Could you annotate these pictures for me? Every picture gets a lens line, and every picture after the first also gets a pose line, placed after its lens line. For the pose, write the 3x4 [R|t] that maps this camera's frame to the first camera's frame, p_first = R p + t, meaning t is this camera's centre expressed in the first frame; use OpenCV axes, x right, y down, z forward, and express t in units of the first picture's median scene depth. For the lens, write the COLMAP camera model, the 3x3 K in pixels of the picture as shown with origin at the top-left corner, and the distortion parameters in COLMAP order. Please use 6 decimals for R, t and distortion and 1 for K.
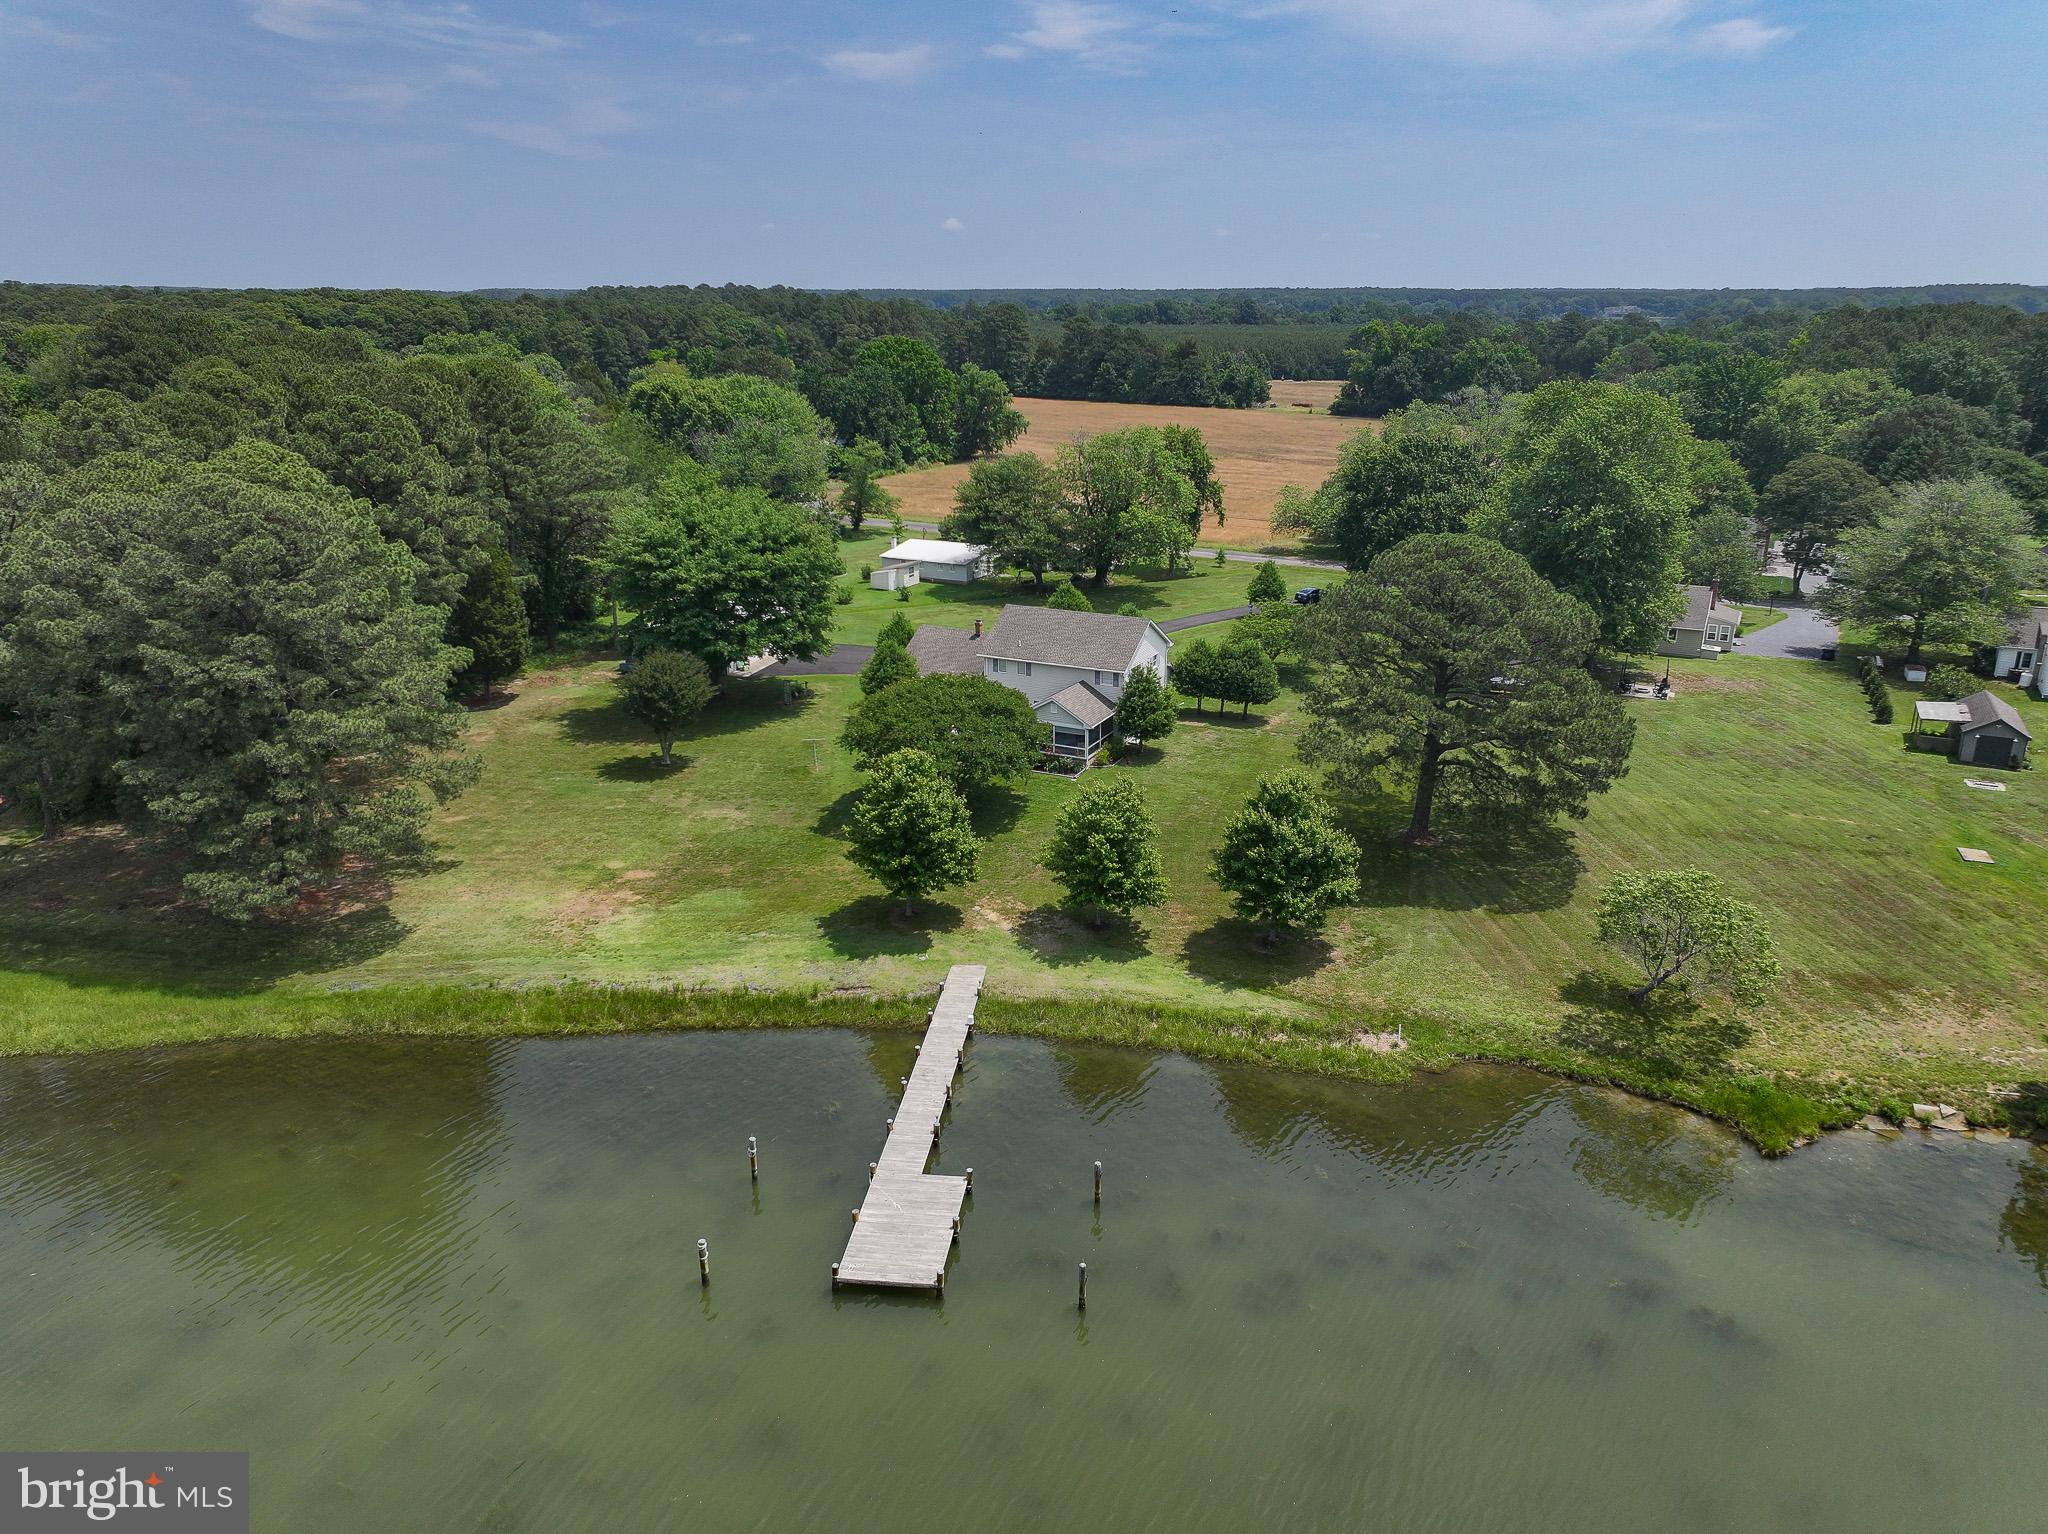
lens RADIAL K [[1416.4, 0, 1035.9], [0, 1416.4, 755.0], [0, 0, 1]] dist [0.009005, -0.000060]
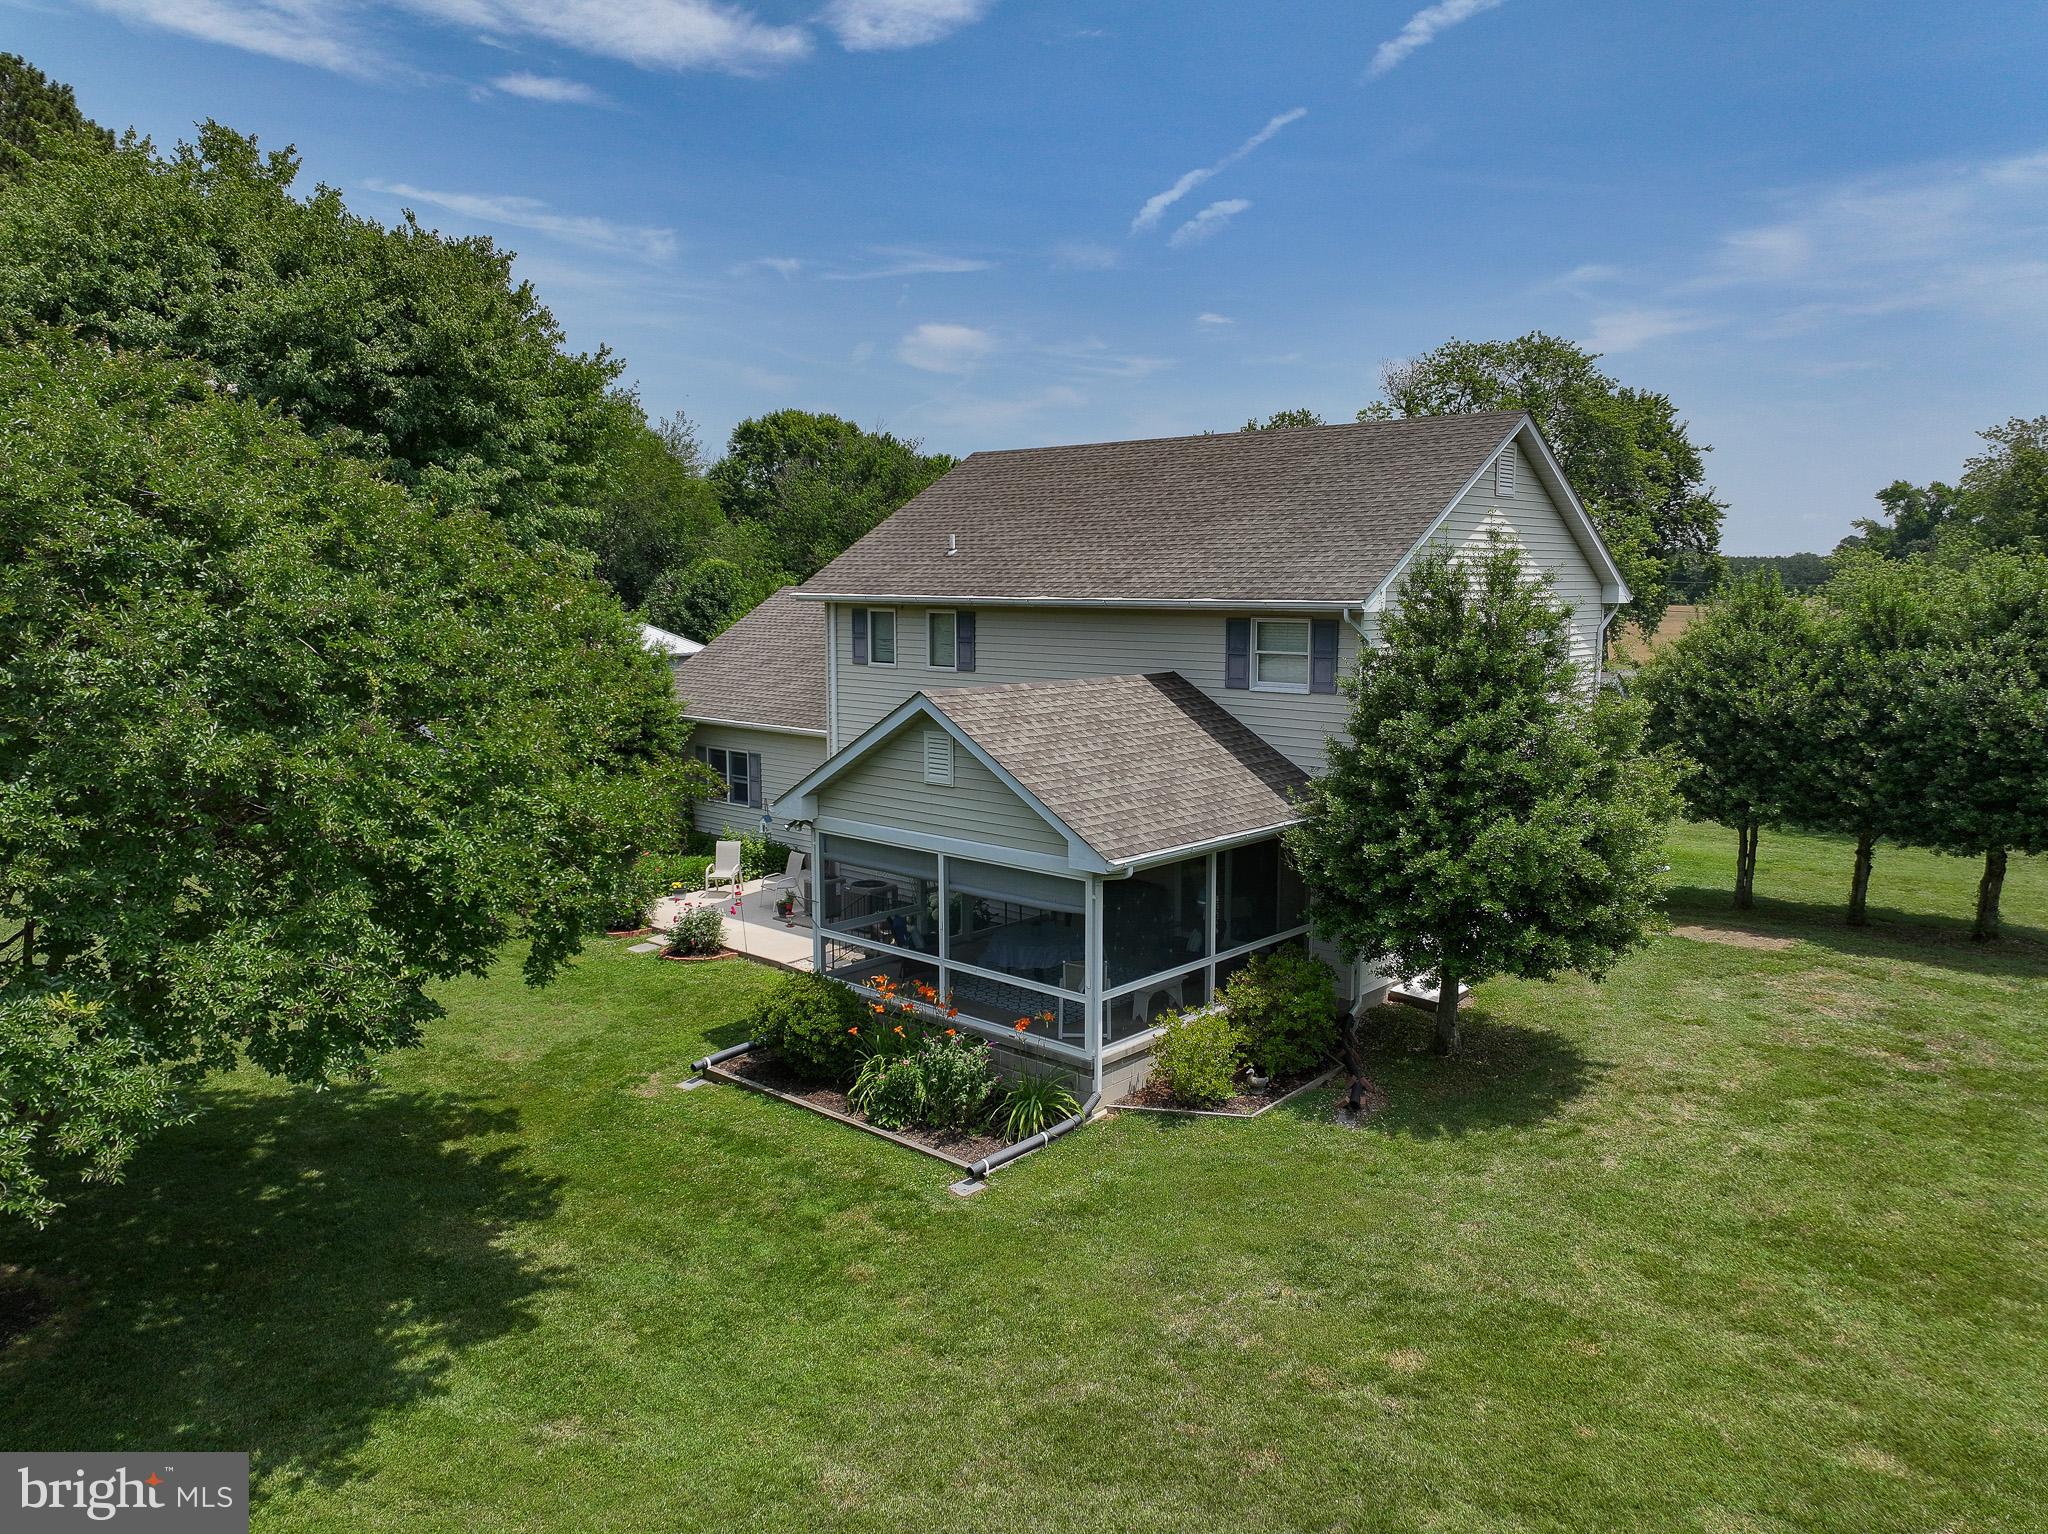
lens RADIAL K [[1416.4, 0, 1006.2], [0, 1416.4, 757.5], [0, 0, 1]] dist [0.009005, -0.000060]
pose [[0.954068, 0.029413, -0.298143, 0.075240], [-0.082465, 0.982509, -0.166963, -0.003745], [0.288017, 0.183880, 0.939805, 0.829024]]
